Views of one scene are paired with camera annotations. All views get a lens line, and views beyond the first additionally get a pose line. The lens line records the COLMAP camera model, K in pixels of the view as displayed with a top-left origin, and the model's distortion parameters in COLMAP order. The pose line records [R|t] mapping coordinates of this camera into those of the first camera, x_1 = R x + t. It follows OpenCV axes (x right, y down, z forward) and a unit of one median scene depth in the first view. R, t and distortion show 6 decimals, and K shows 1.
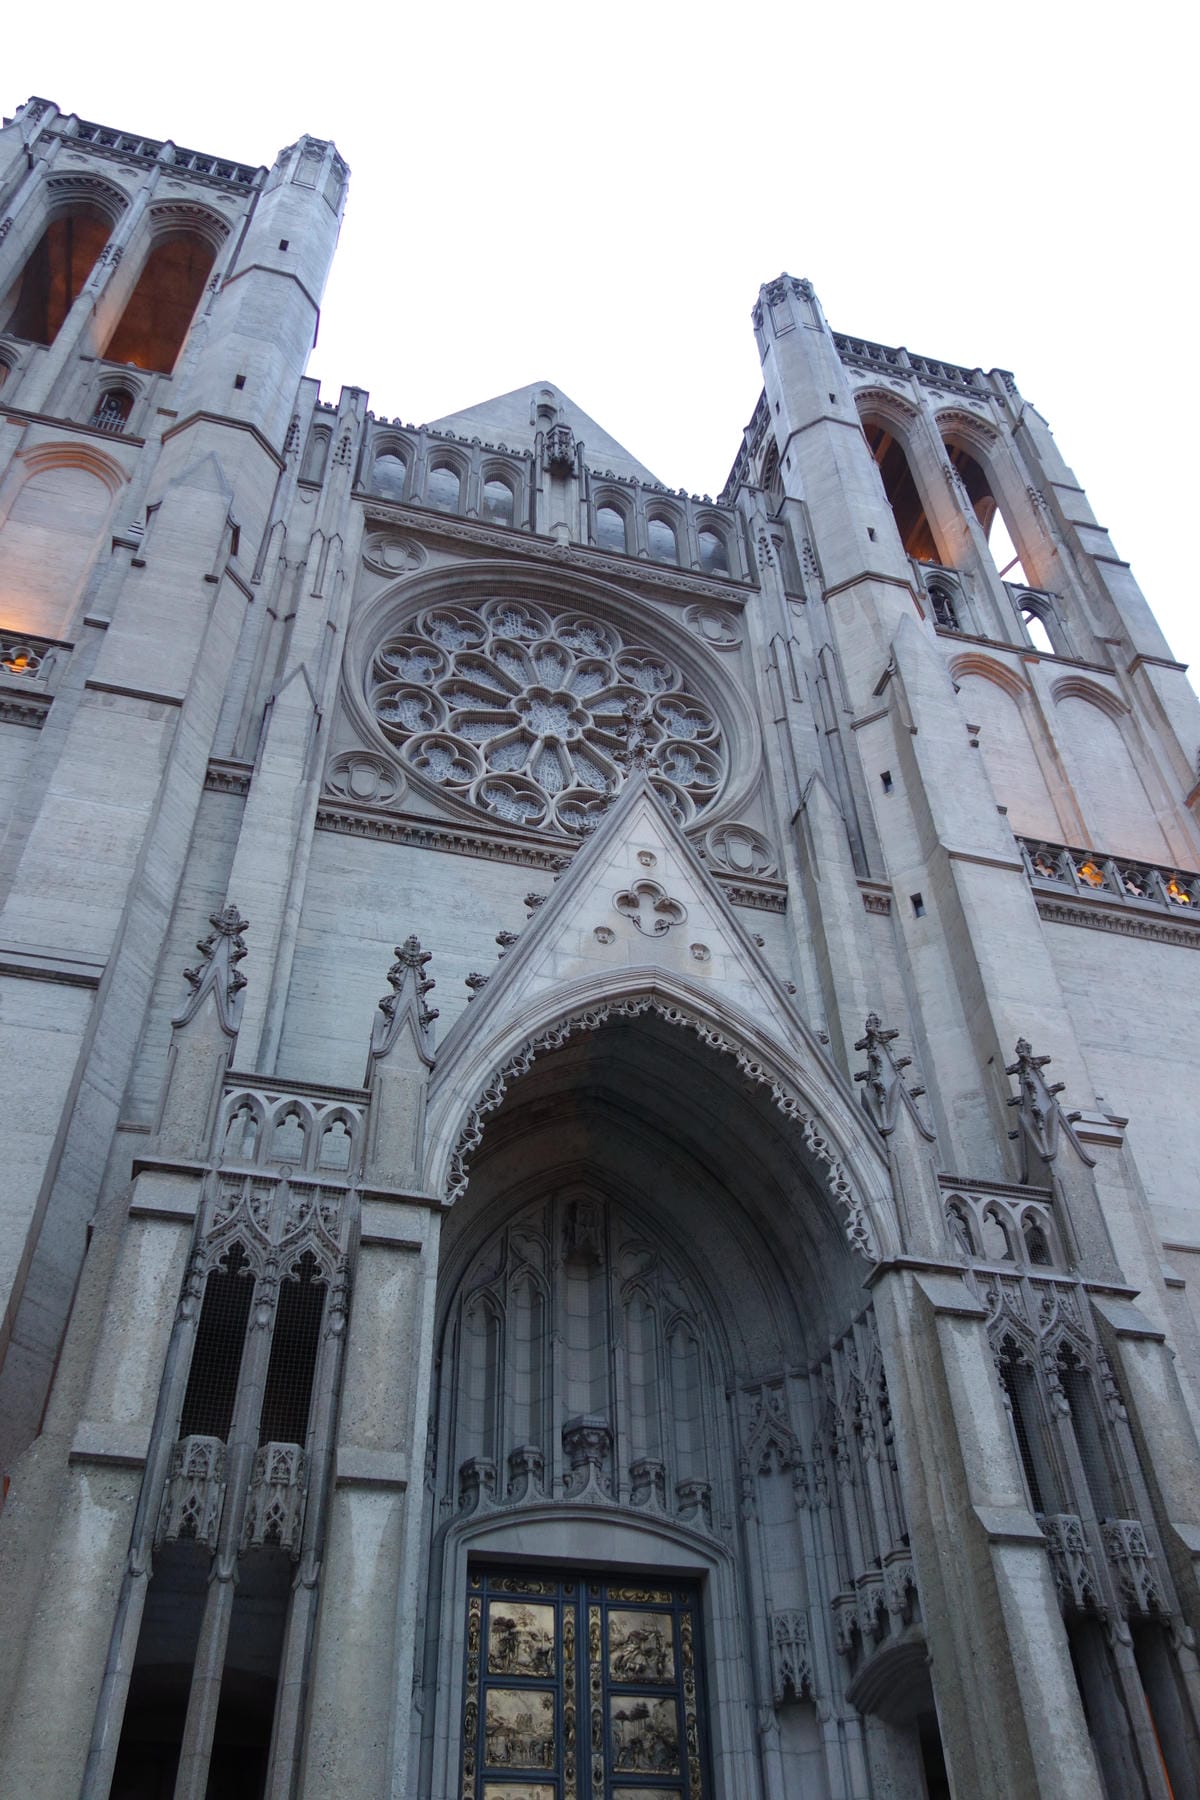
lens RADIAL K [[1424.3, 0, 606.0], [0, 1424.3, 882.6], [0, 0, 1]] dist [0.005321, -0.010073]
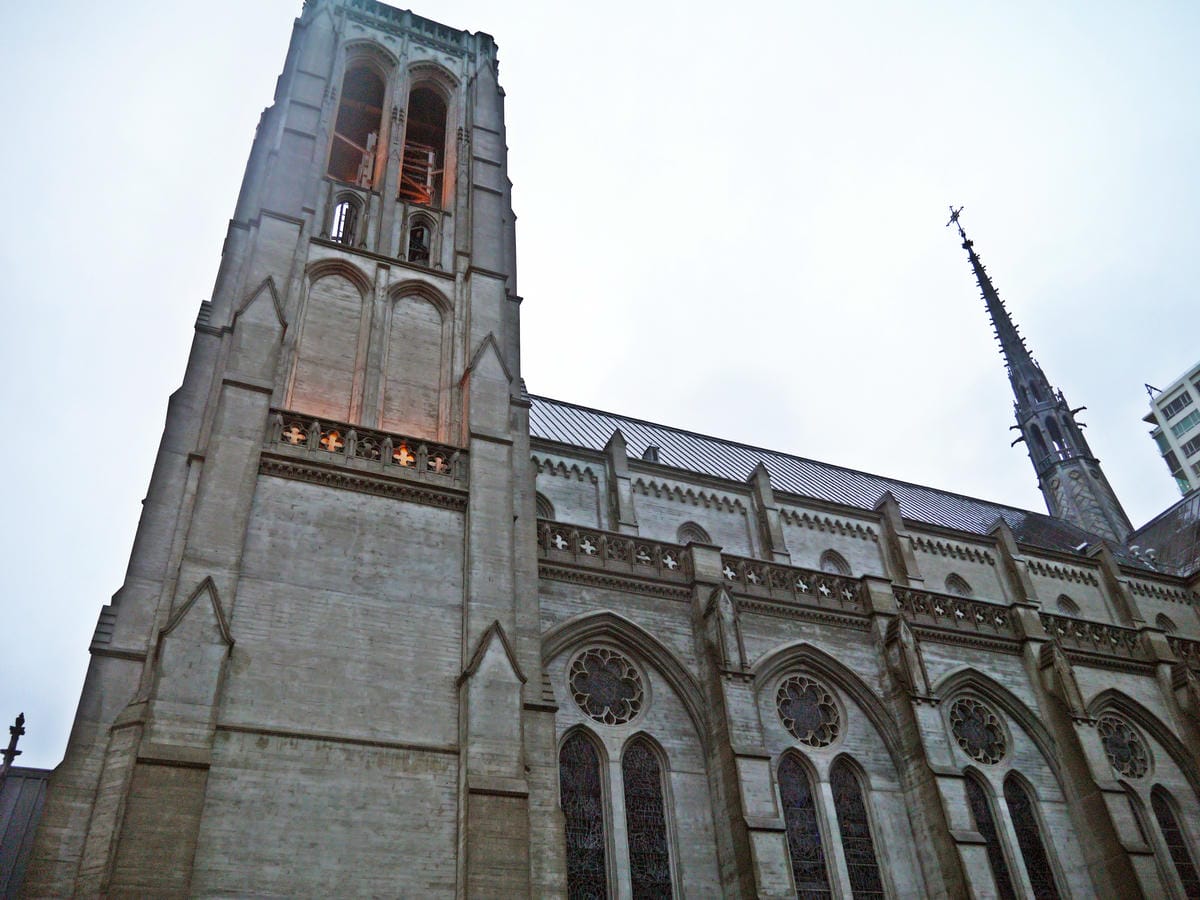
lens RADIAL K [[1005.0, 0, 599.1], [0, 1005.0, 439.0], [0, 0, 1]] dist [-0.072808, 0.043293]
pose [[0.989267, 0.050247, 0.137210, 0.478076], [-0.063287, 0.993710, 0.092385, -0.116753], [-0.131705, -0.100077, 0.986224, 0.004965]]
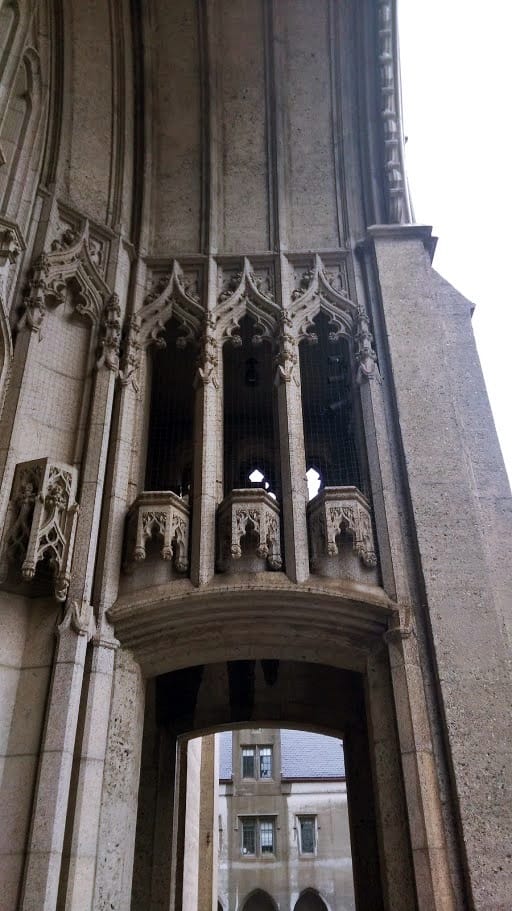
lens RADIAL K [[745.8, 0, 259.6], [0, 745.8, 454.6], [0, 0, 1]] dist [0.056237, 0.000886]
pose [[0.318422, 0.531619, 0.784849, -0.064840], [-0.657011, 0.720595, -0.221540, 0.303362], [-0.683333, -0.445111, 0.578733, 0.434664]]
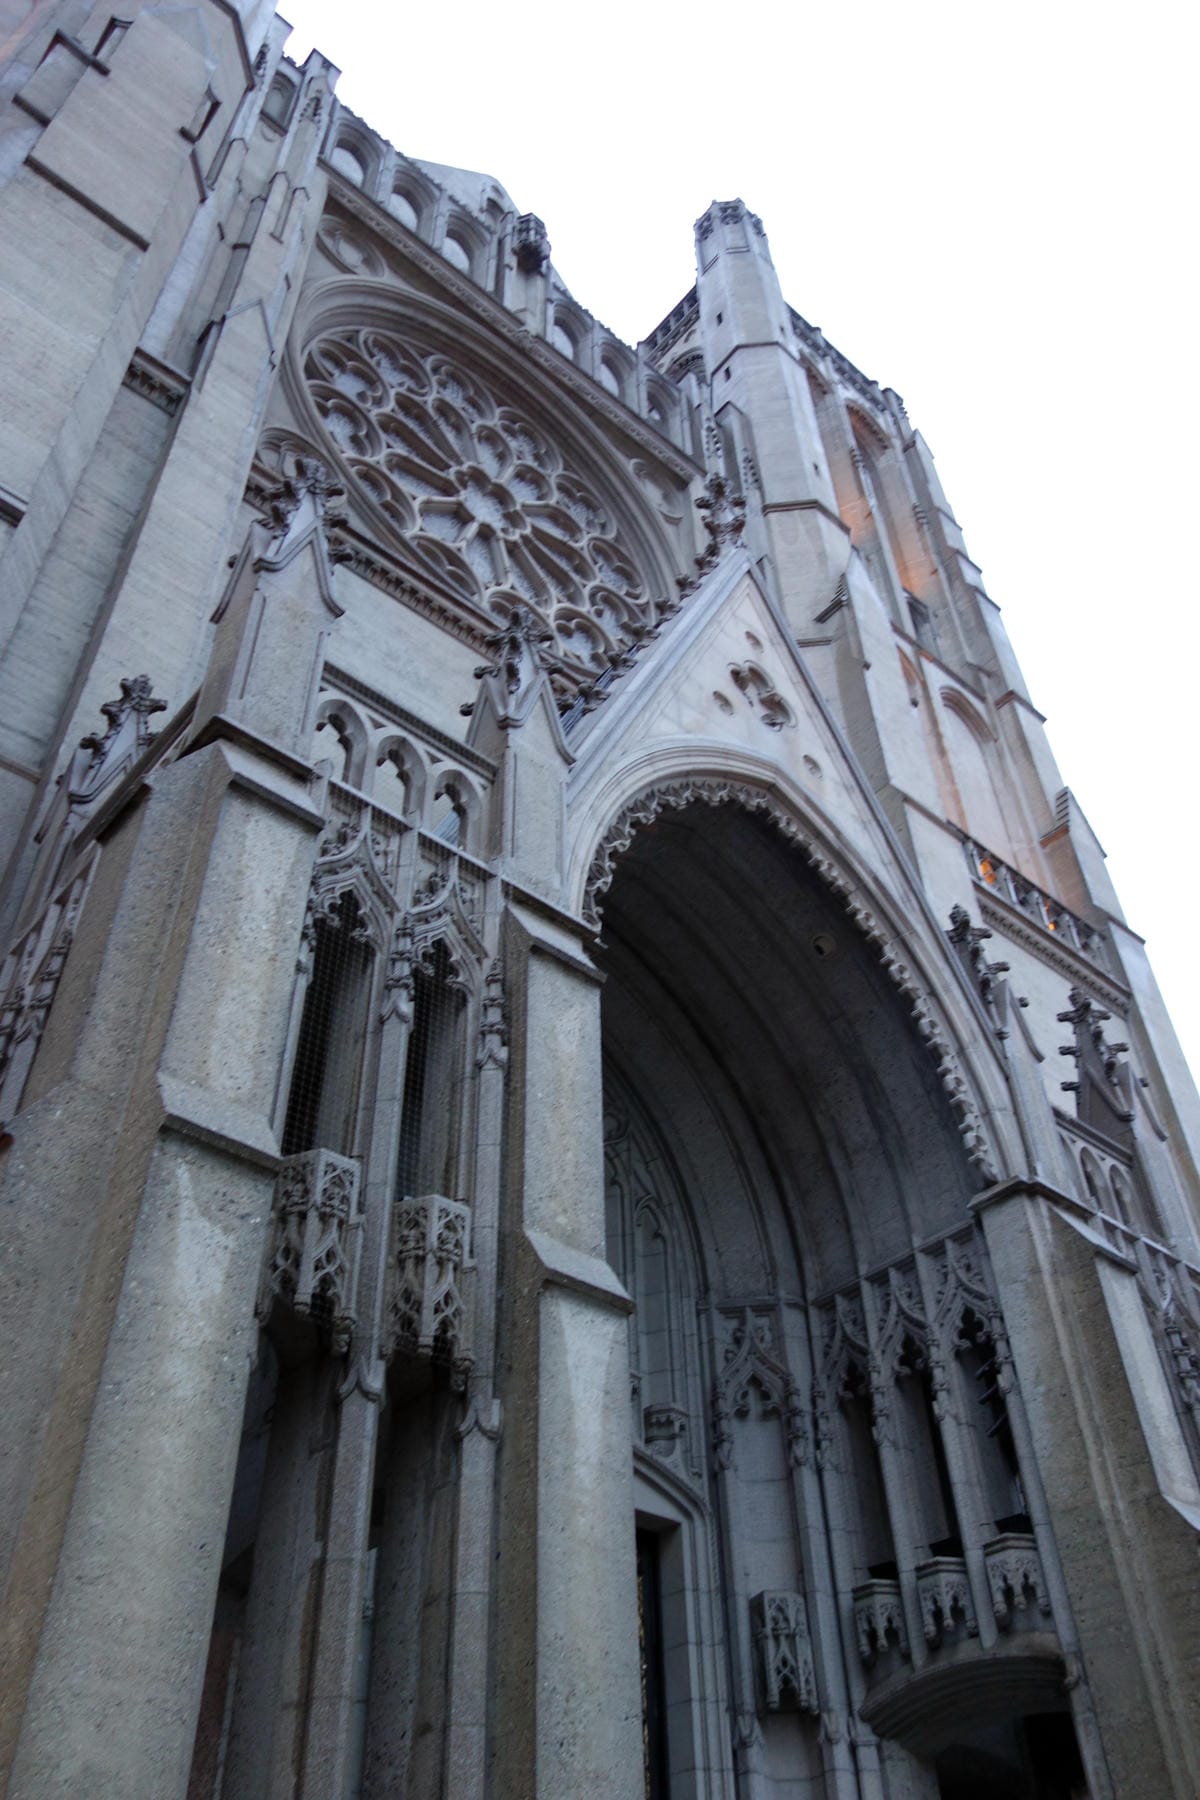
lens RADIAL K [[1424.3, 0, 608.6], [0, 1424.3, 889.7], [0, 0, 1]] dist [0.005321, -0.010073]
pose [[0.906000, 0.293903, 0.304606, -0.174636], [-0.294470, 0.954591, -0.045195, 0.124023], [-0.304058, -0.048750, 0.951405, 0.185861]]
